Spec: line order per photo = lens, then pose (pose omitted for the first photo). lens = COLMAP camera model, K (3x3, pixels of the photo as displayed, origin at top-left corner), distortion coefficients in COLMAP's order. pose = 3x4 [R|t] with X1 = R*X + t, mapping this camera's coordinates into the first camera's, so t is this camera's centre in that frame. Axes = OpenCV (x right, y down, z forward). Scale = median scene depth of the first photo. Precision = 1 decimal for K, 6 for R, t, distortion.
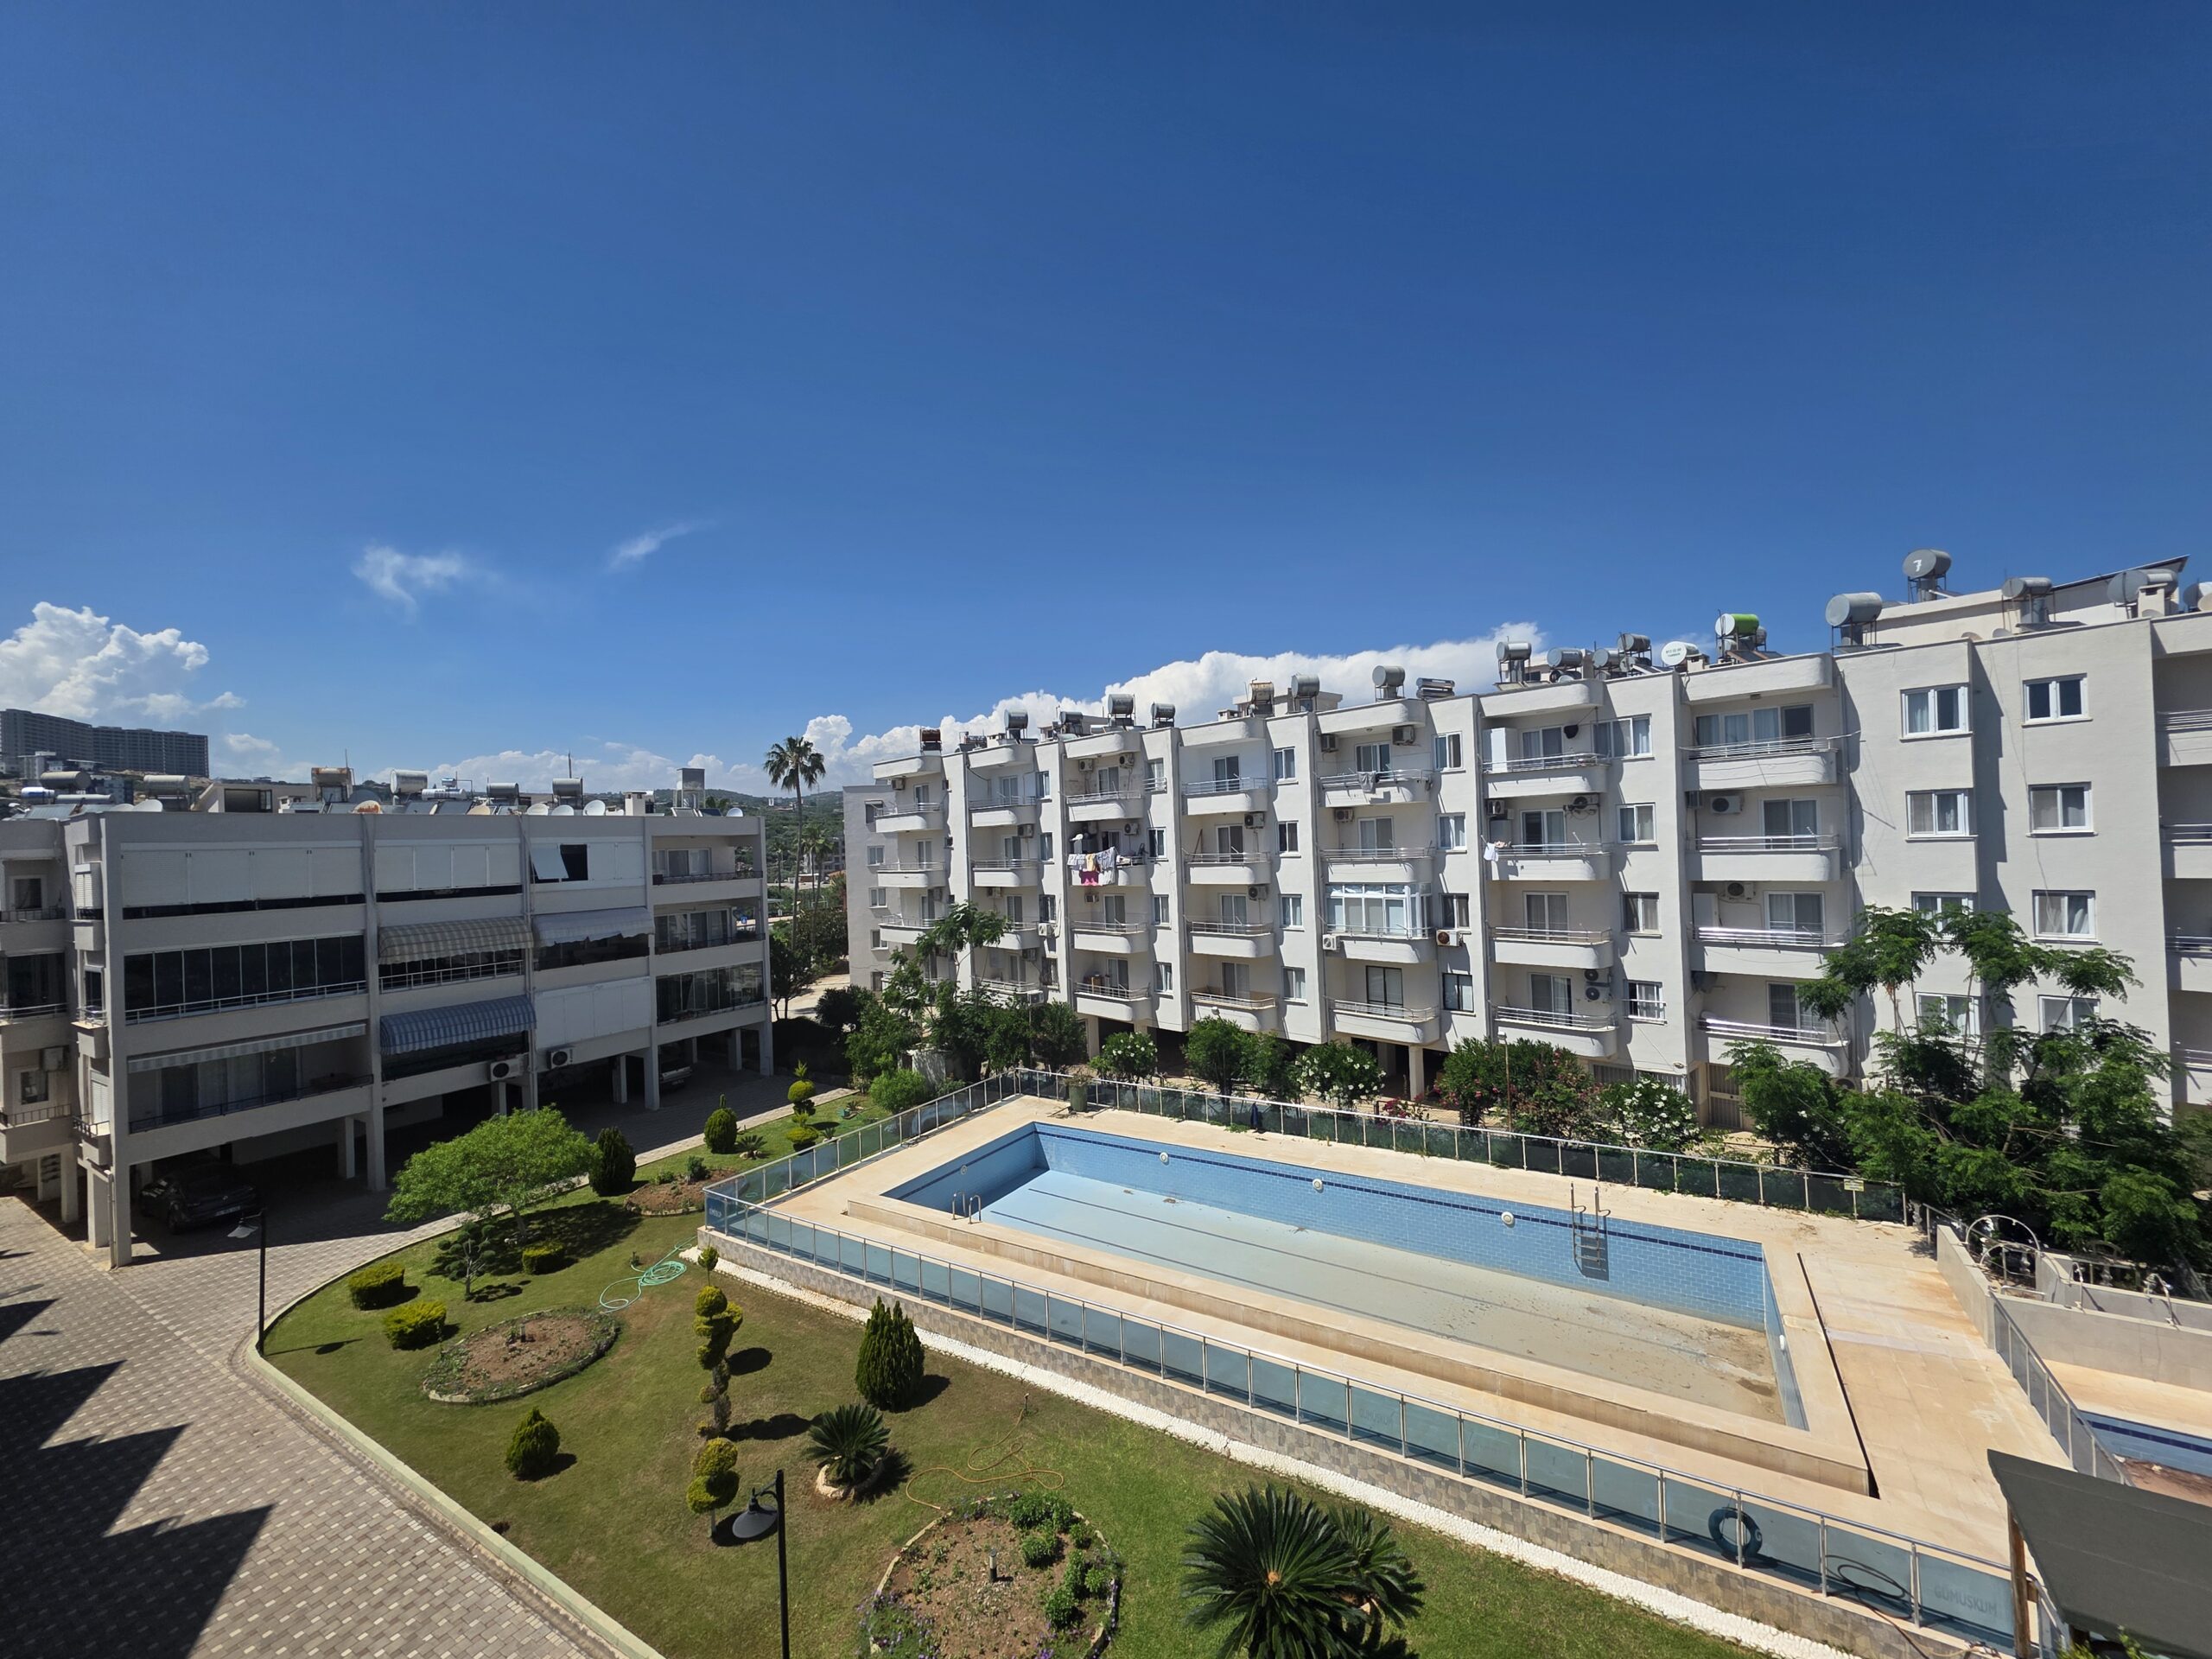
lens RADIAL K [[872.6, 0, 1121.0], [0, 872.6, 839.3], [0, 0, 1]] dist [0.004961, -0.000400]
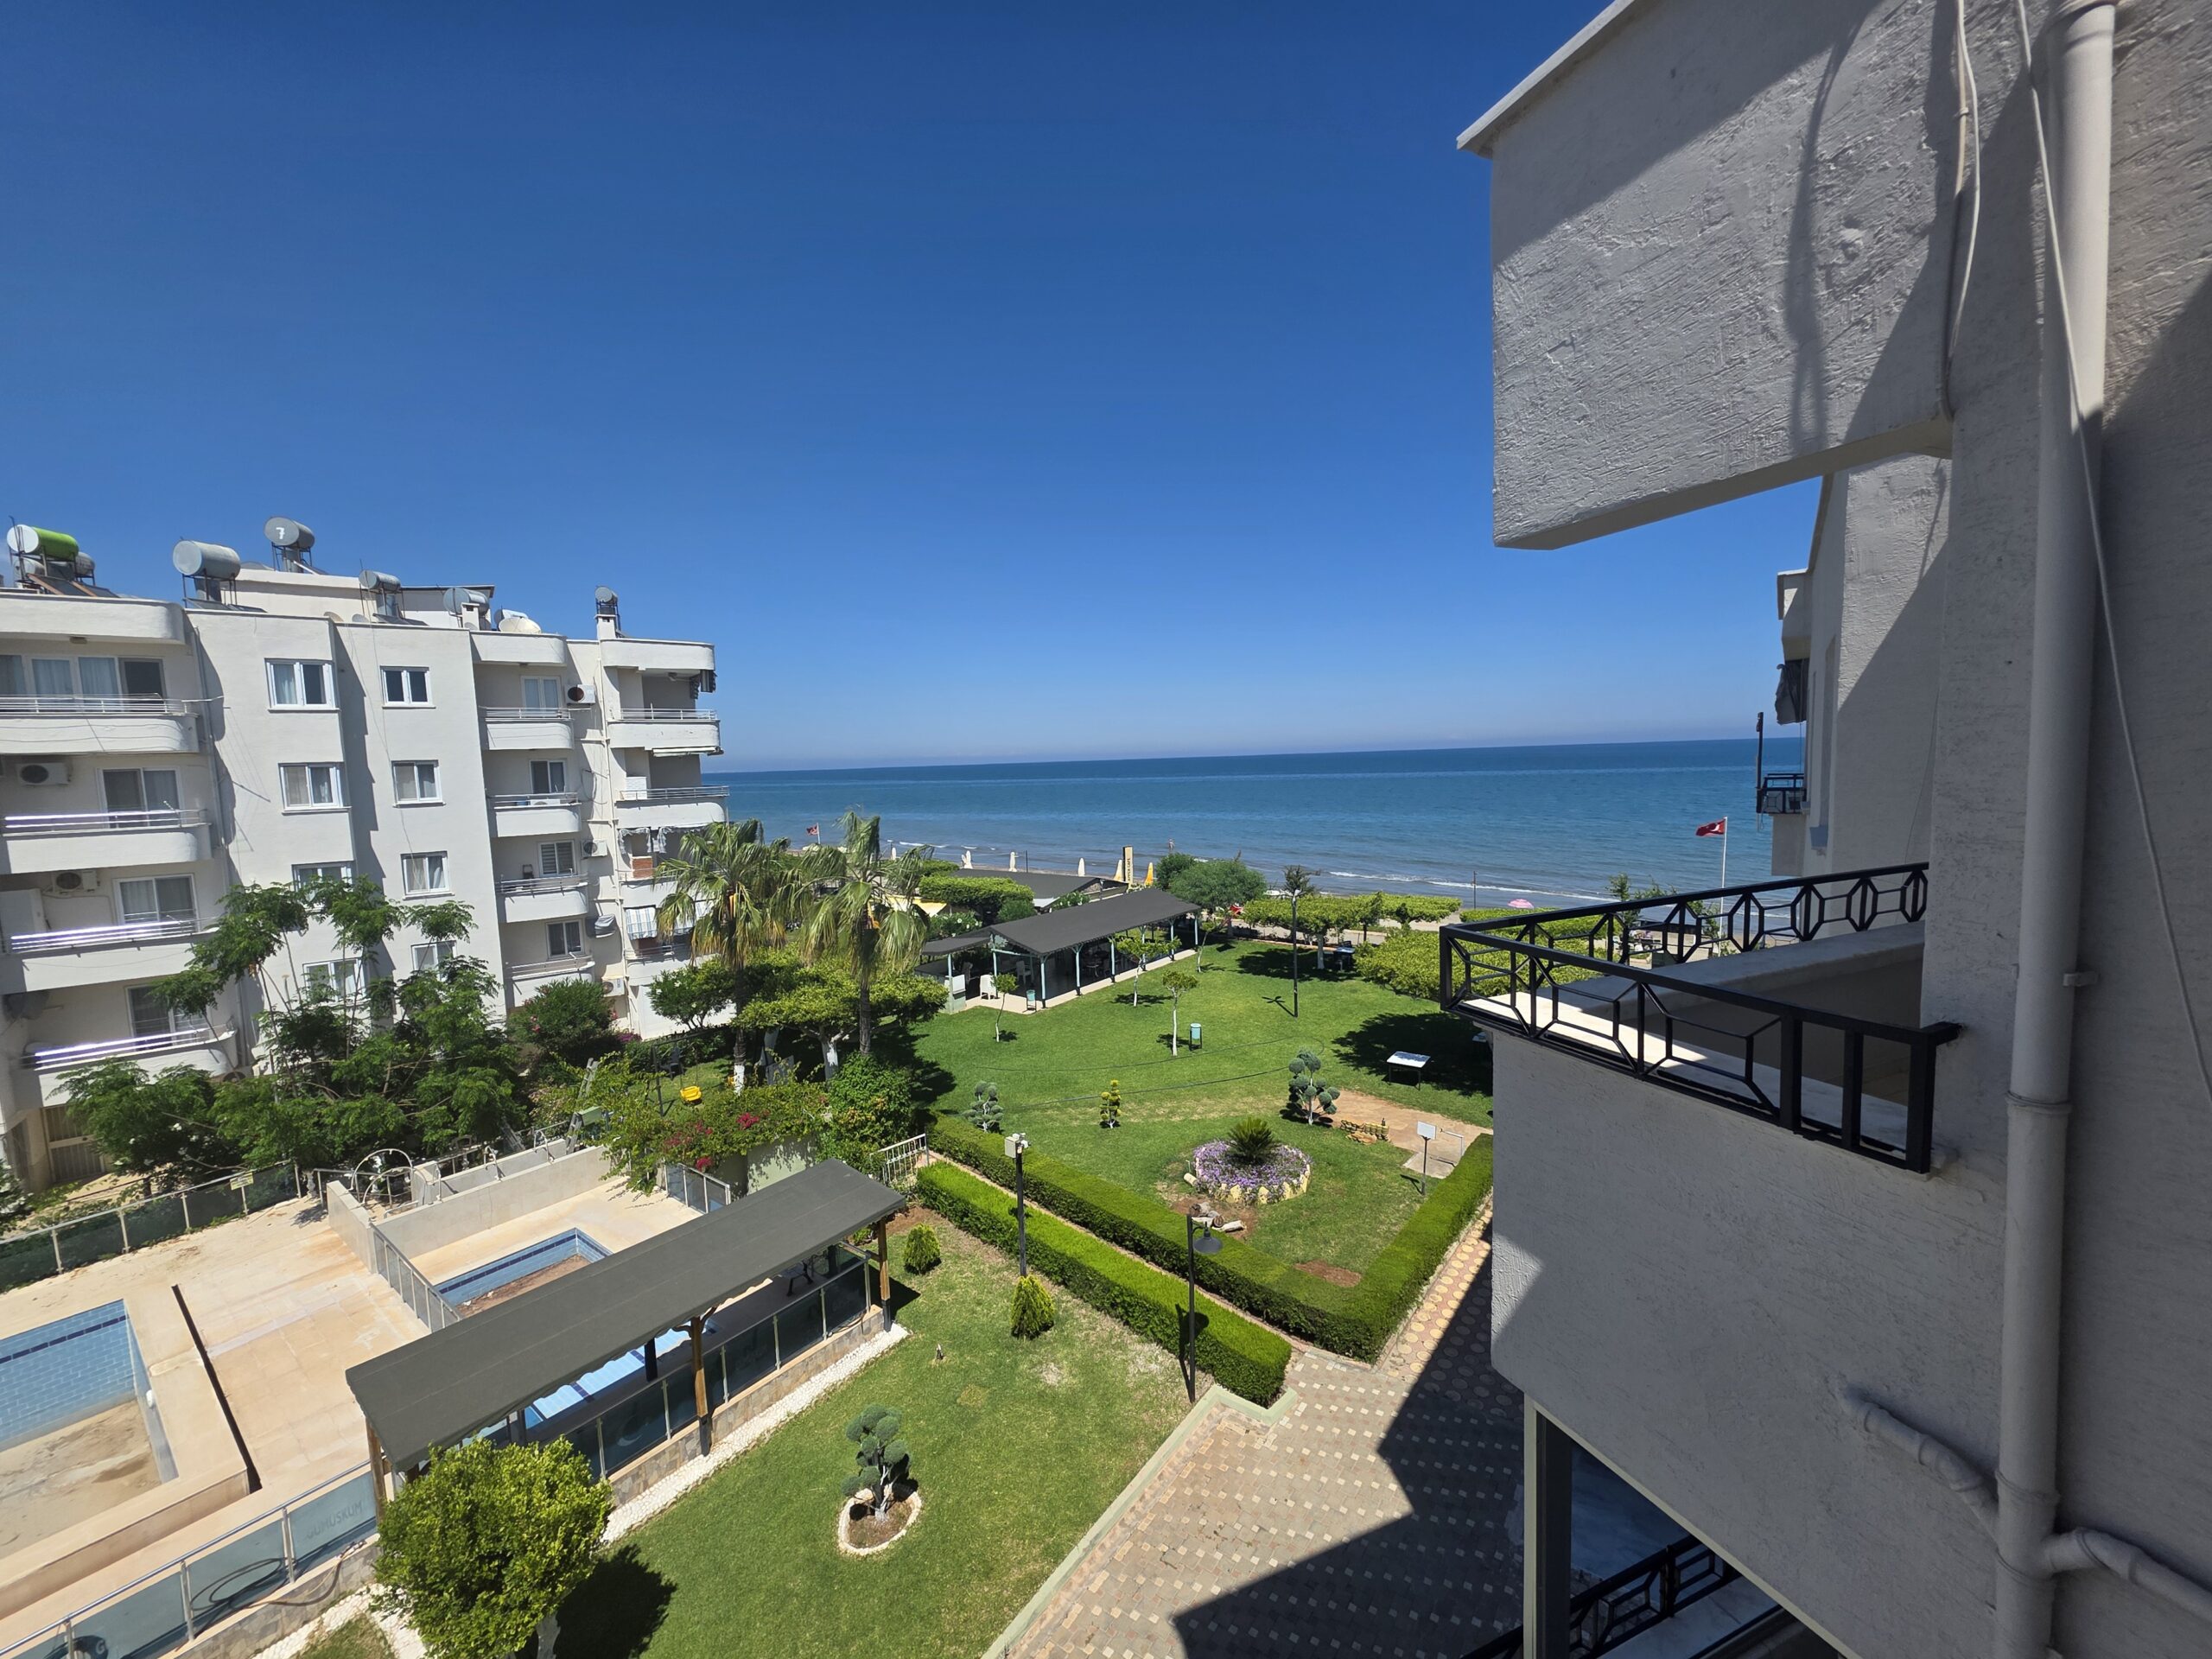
lens RADIAL K [[873.4, 0, 1114.2], [0, 873.4, 836.3], [0, 0, 1]] dist [0.000824, -0.000256]
pose [[0.105069, -0.053845, 0.993006, 0.018263], [0.024980, 0.998361, 0.051492, -0.000101], [-0.994151, 0.019395, 0.106242, -0.031337]]
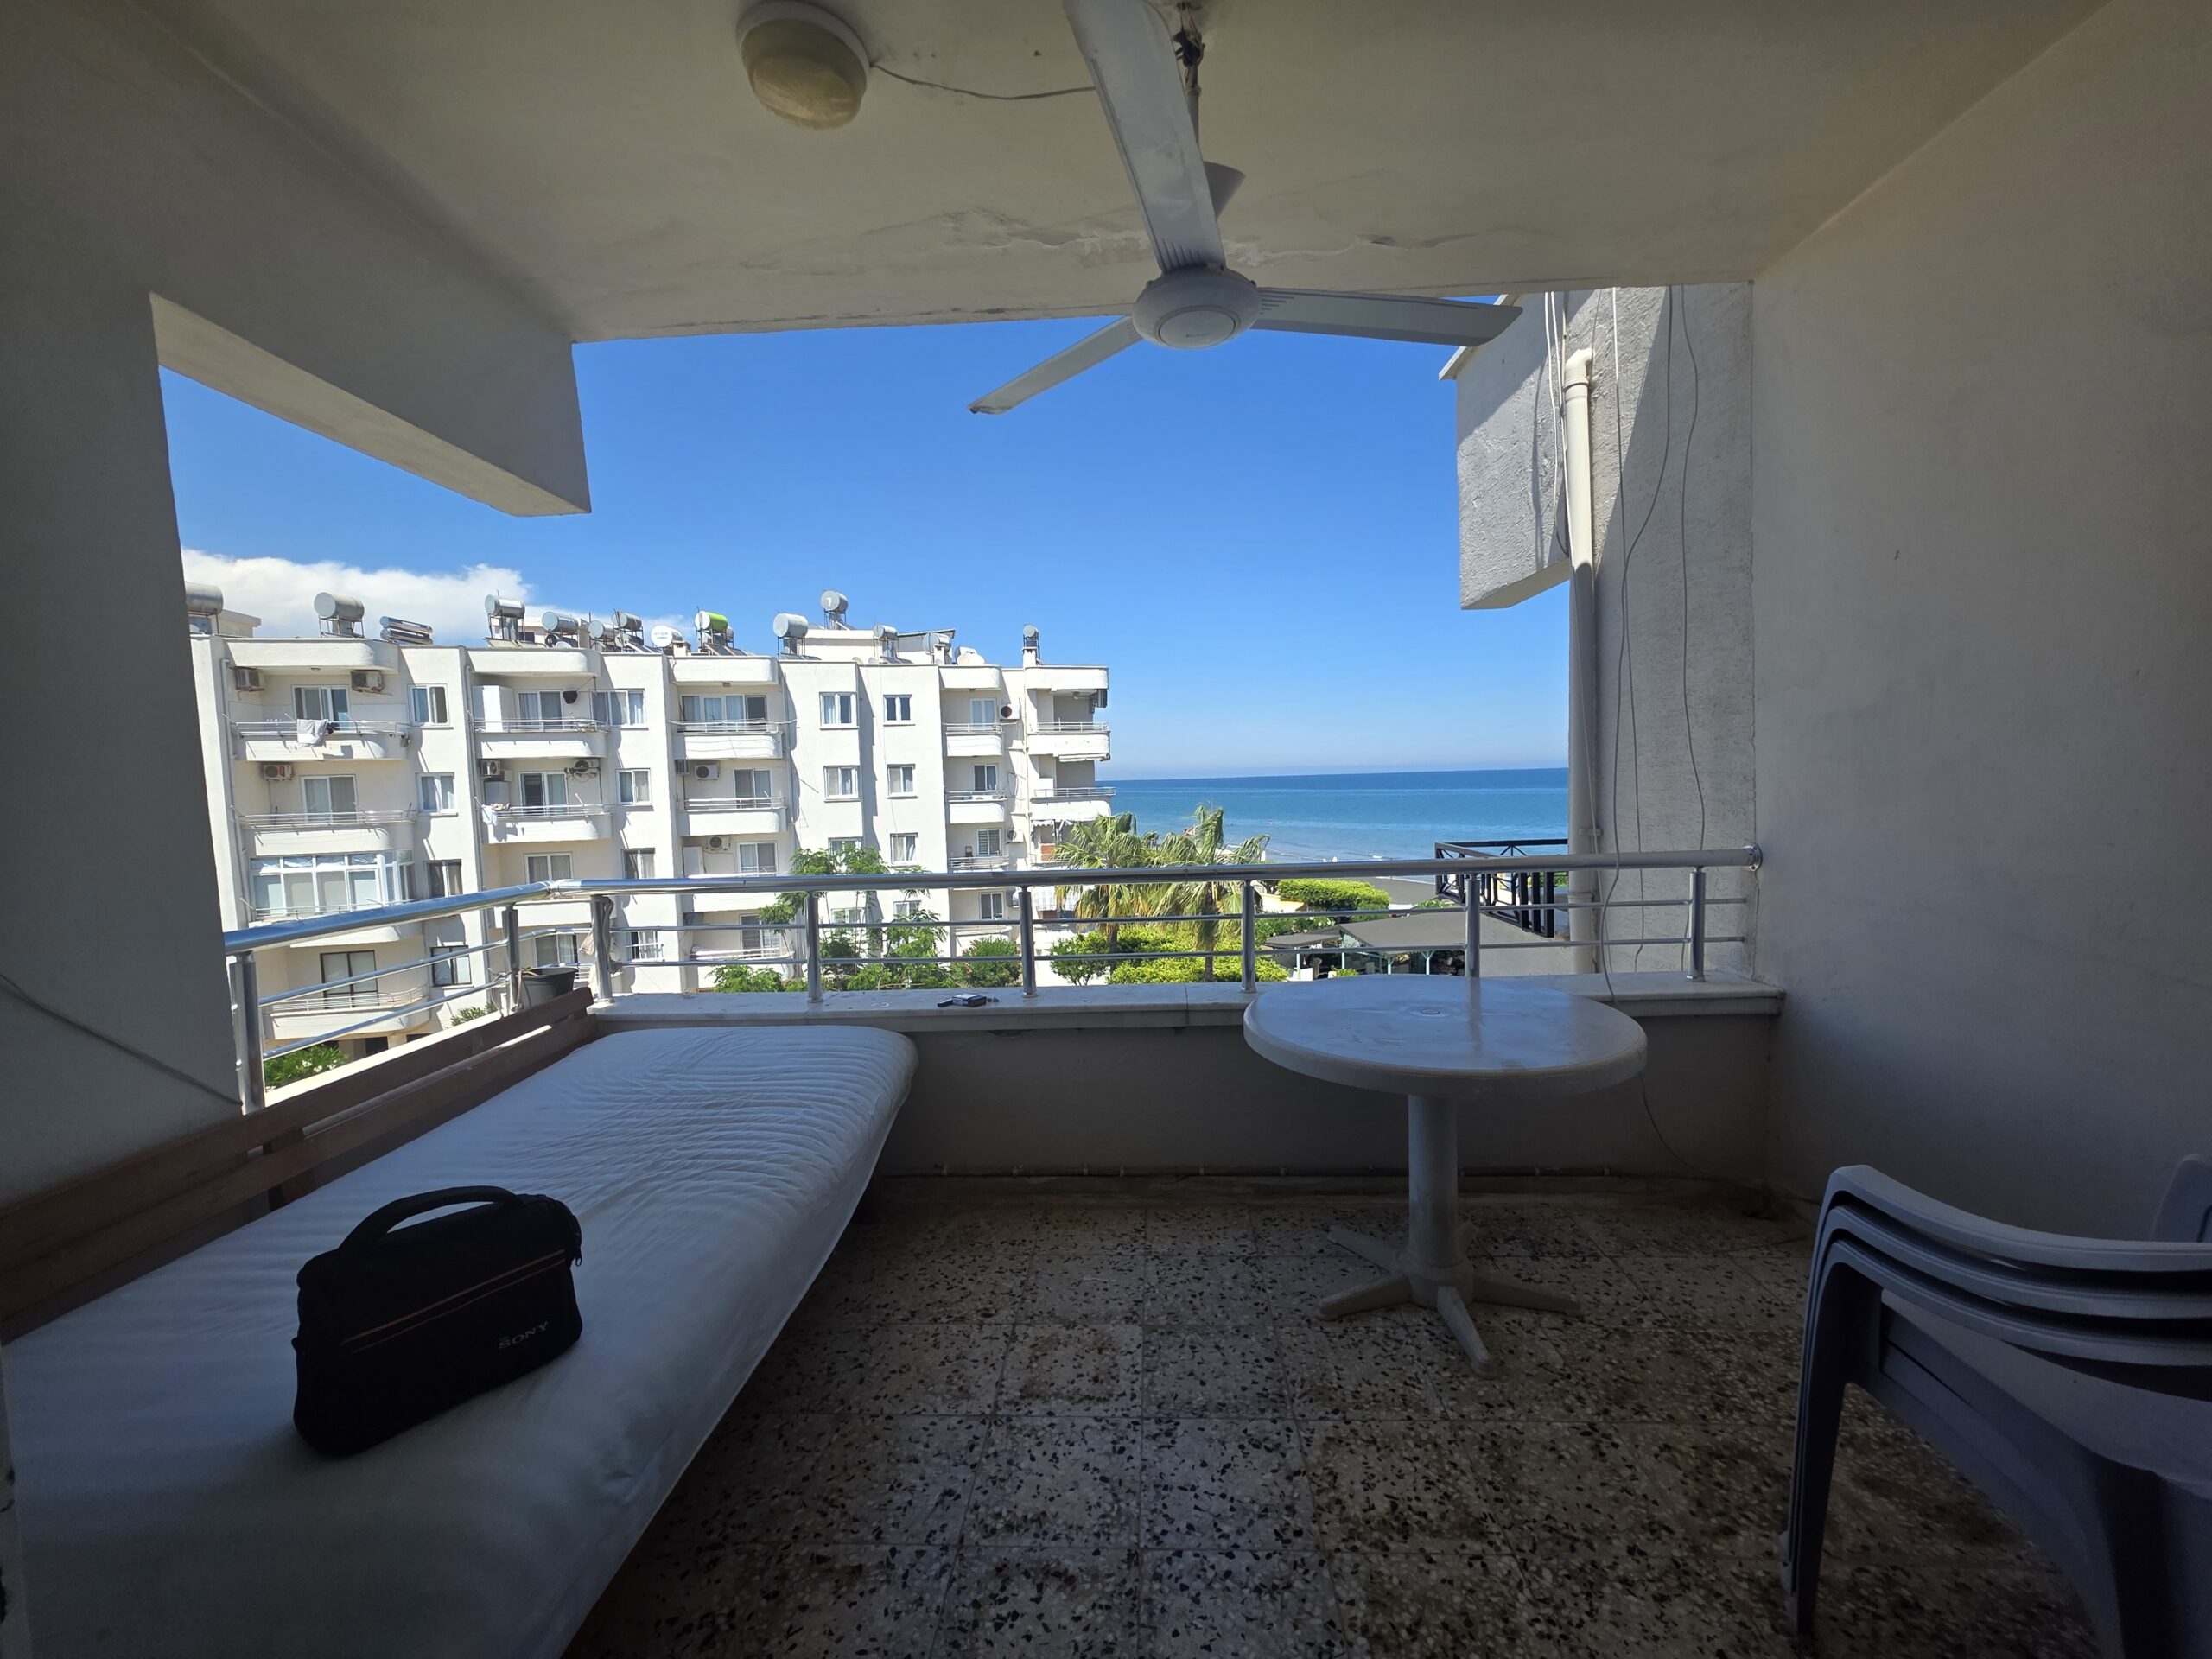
lens RADIAL K [[882.9, 0, 1117.7], [0, 882.9, 840.4], [0, 0, 1]] dist [0.002521, -0.000170]
pose [[0.508163, -0.035756, 0.860518, -0.074283], [0.005836, 0.999258, 0.038074, 0.012380], [-0.861241, -0.014326, 0.507994, -0.111342]]
